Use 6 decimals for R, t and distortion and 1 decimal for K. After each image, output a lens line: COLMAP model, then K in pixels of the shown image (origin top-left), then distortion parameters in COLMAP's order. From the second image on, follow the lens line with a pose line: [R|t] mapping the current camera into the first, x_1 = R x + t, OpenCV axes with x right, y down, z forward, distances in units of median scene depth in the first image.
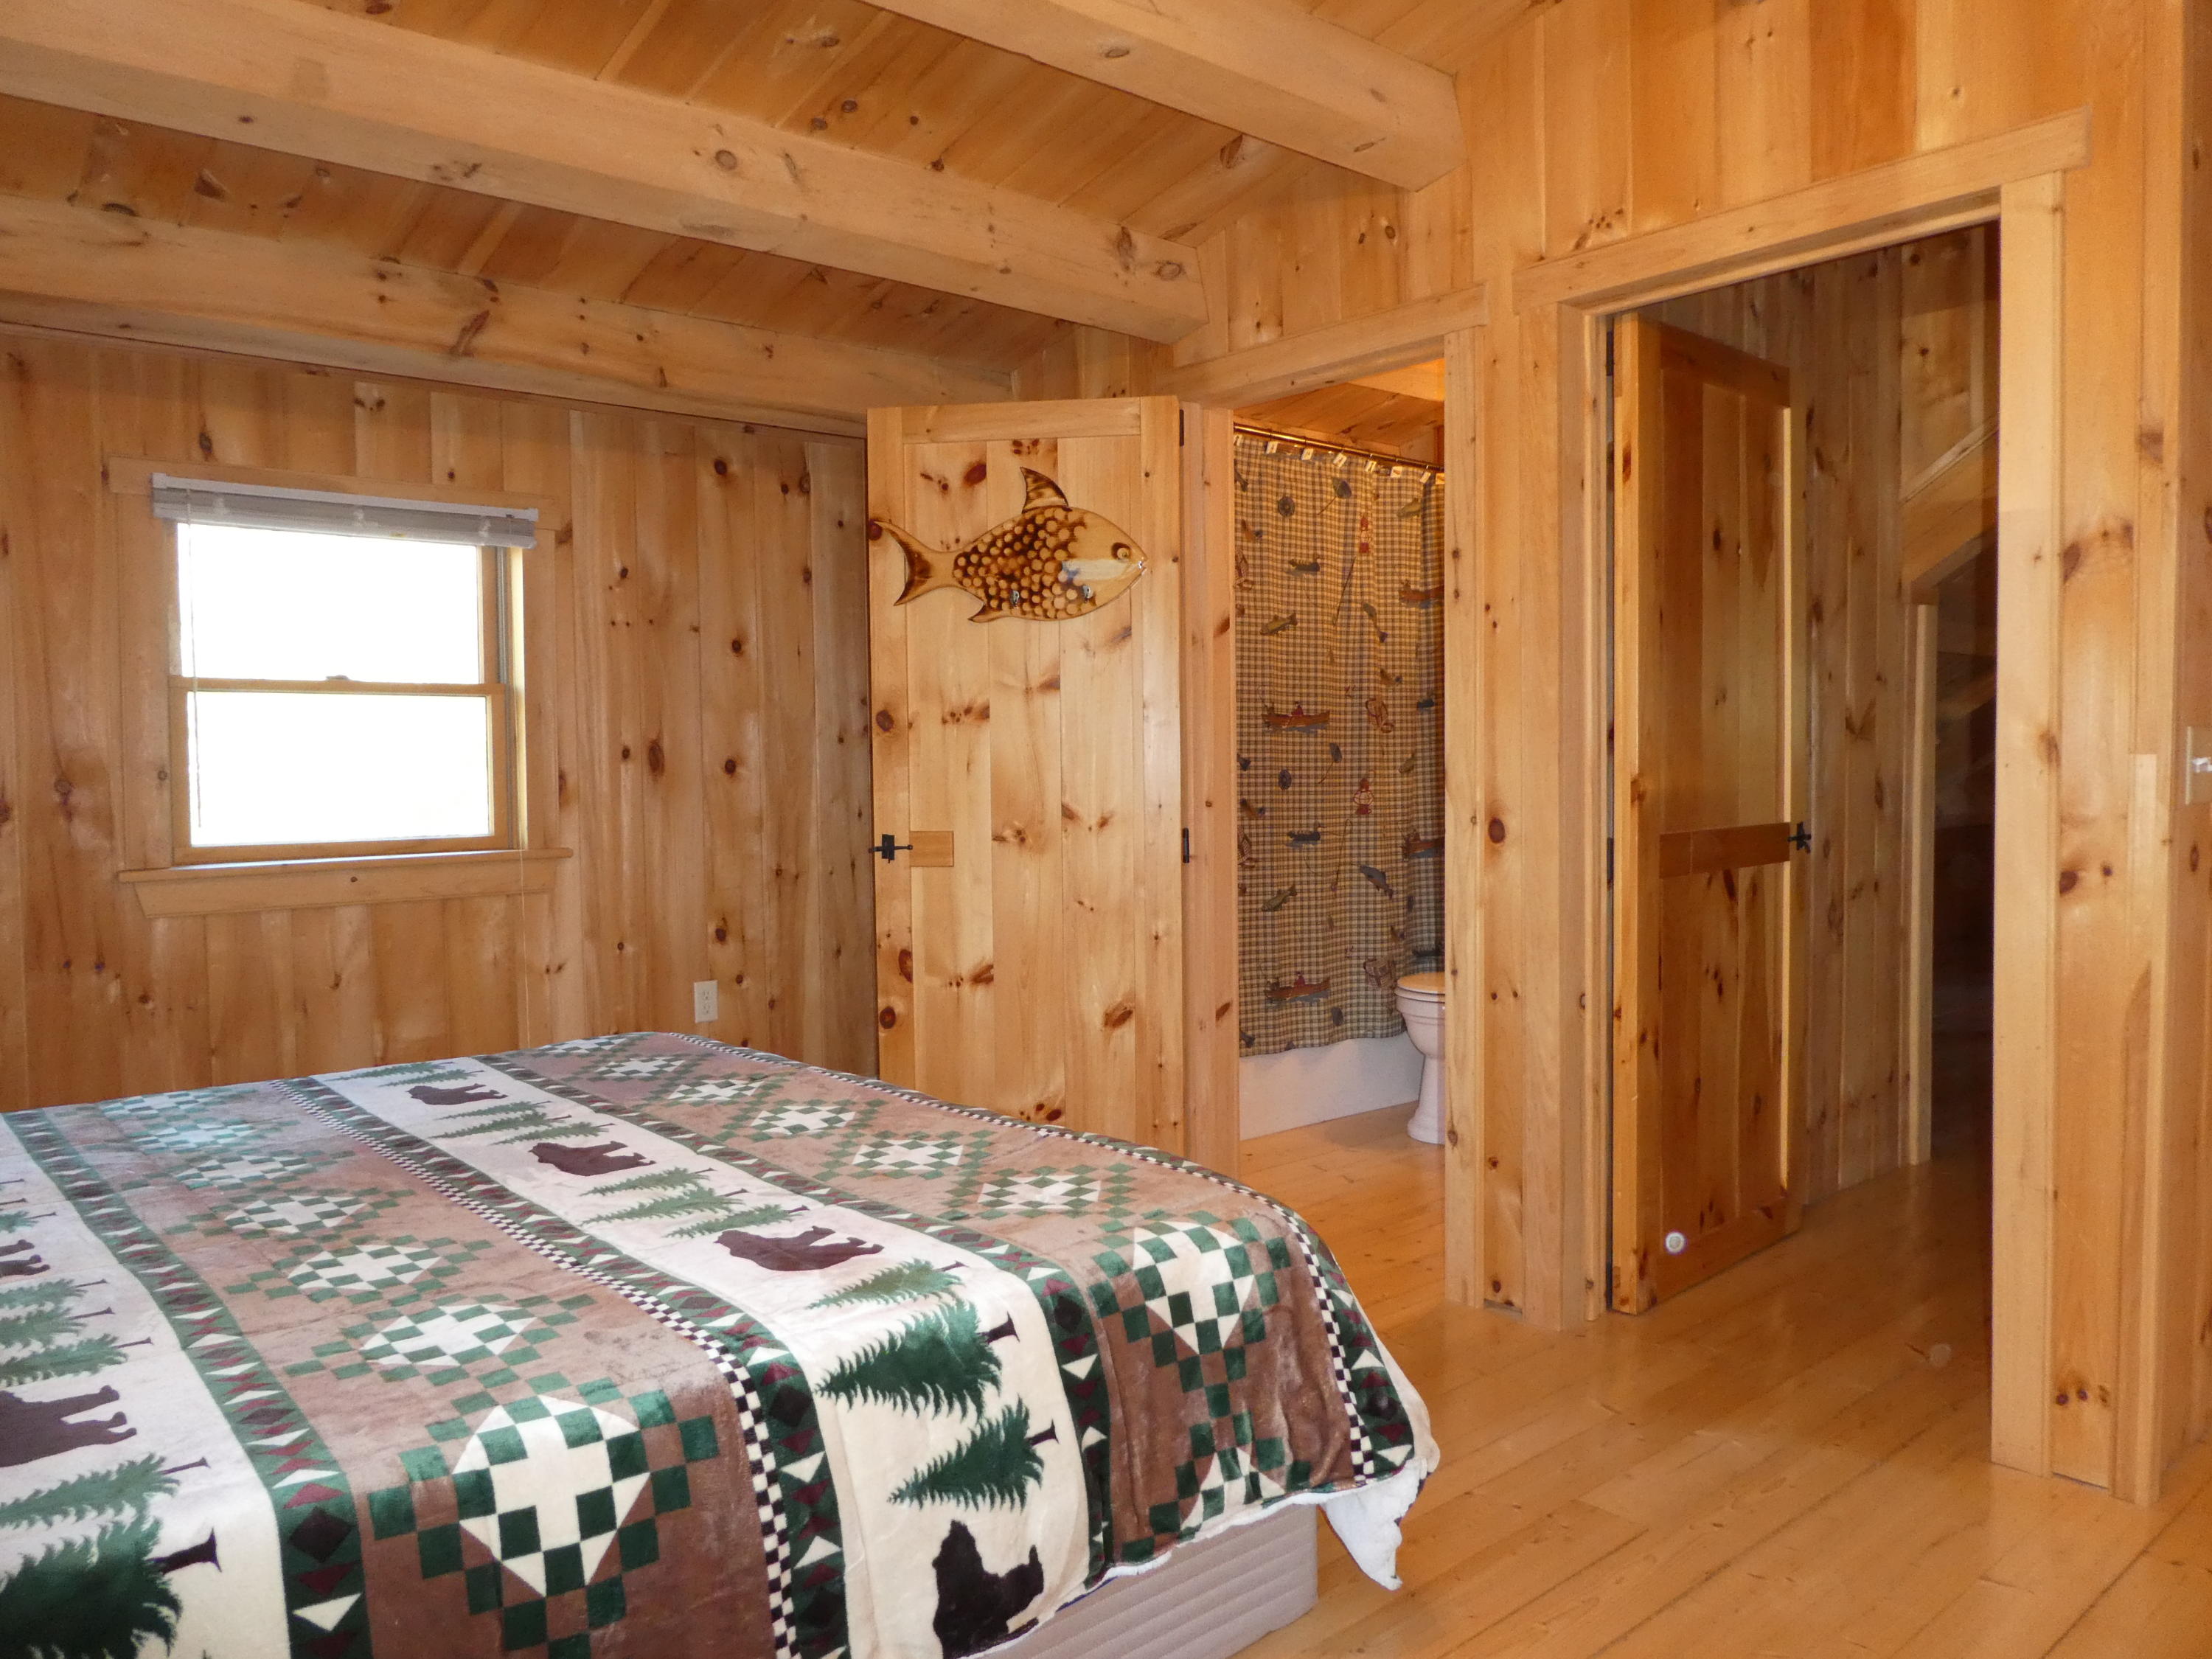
lens RADIAL K [[1593.0, 0, 1153.7], [0, 1593.0, 833.5], [0, 0, 1]] dist [-0.007792, -0.014425]
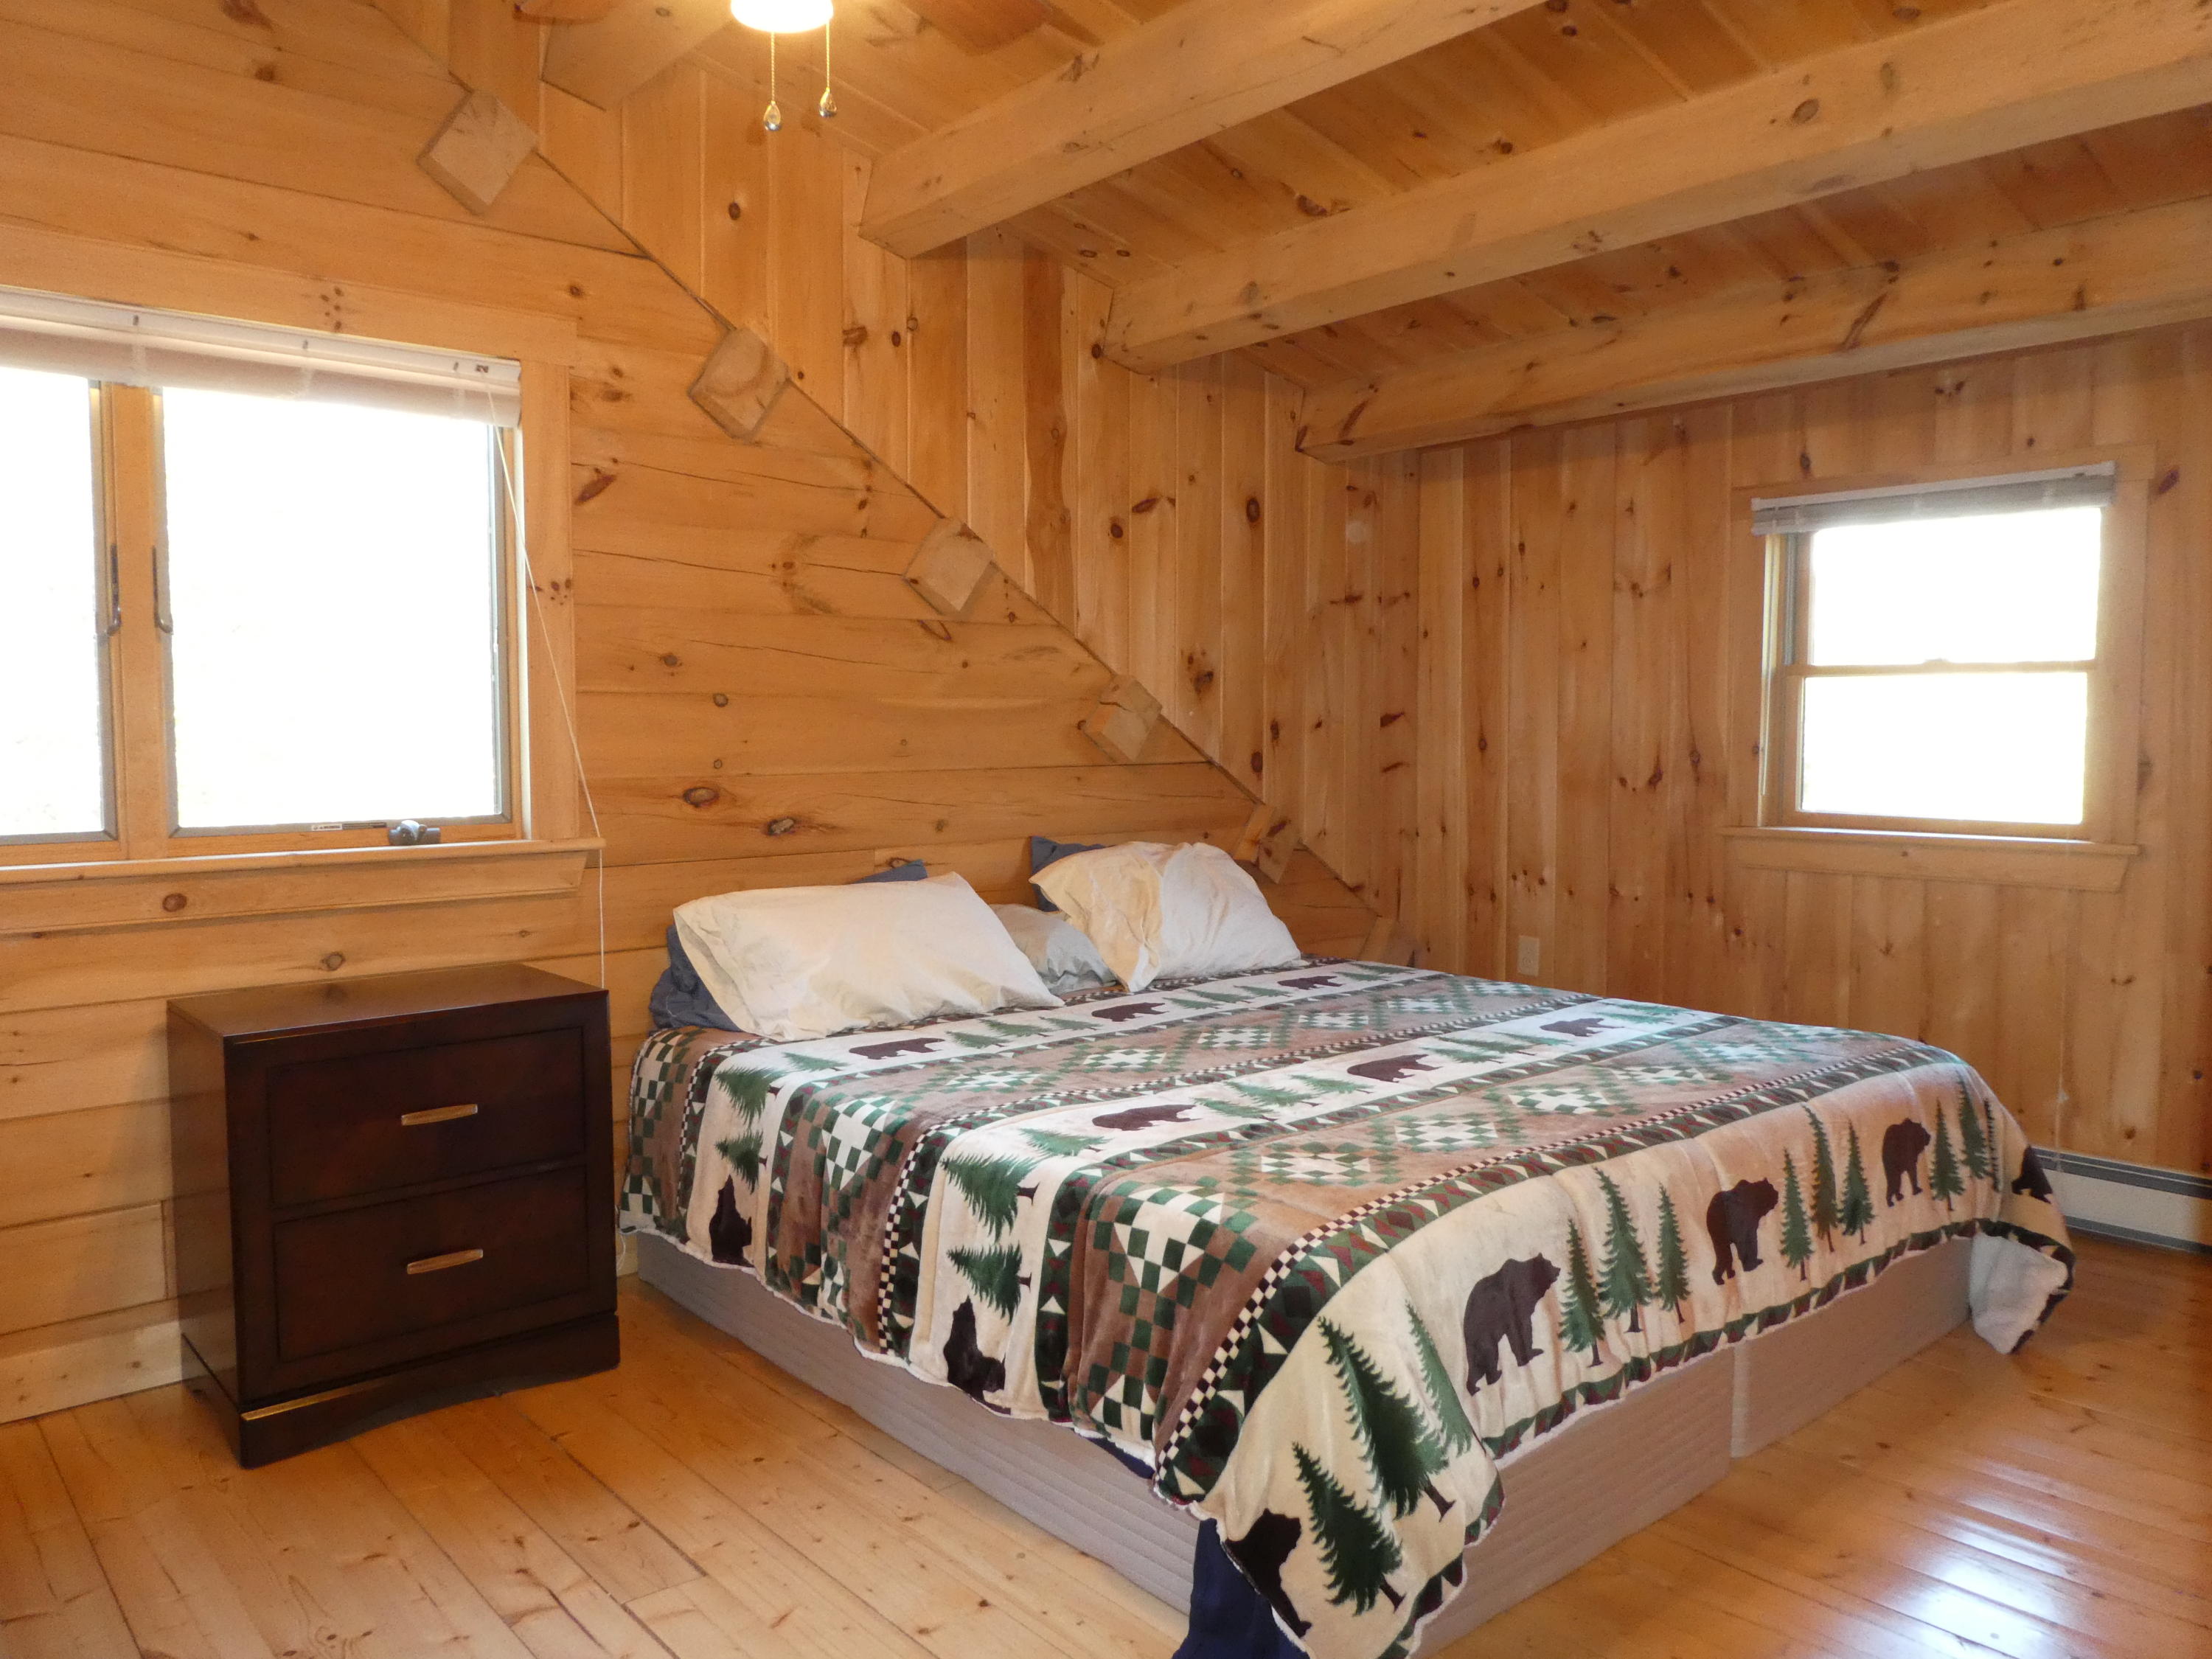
lens RADIAL K [[1593.0, 0, 1107.8], [0, 1593.0, 832.3], [0, 0, 1]] dist [-0.007792, -0.014425]
pose [[-0.009799, 0.077678, -0.996930, 0.781204], [-0.048419, 0.995772, 0.078064, -0.059285], [0.998779, 0.049036, -0.005996, 0.686947]]
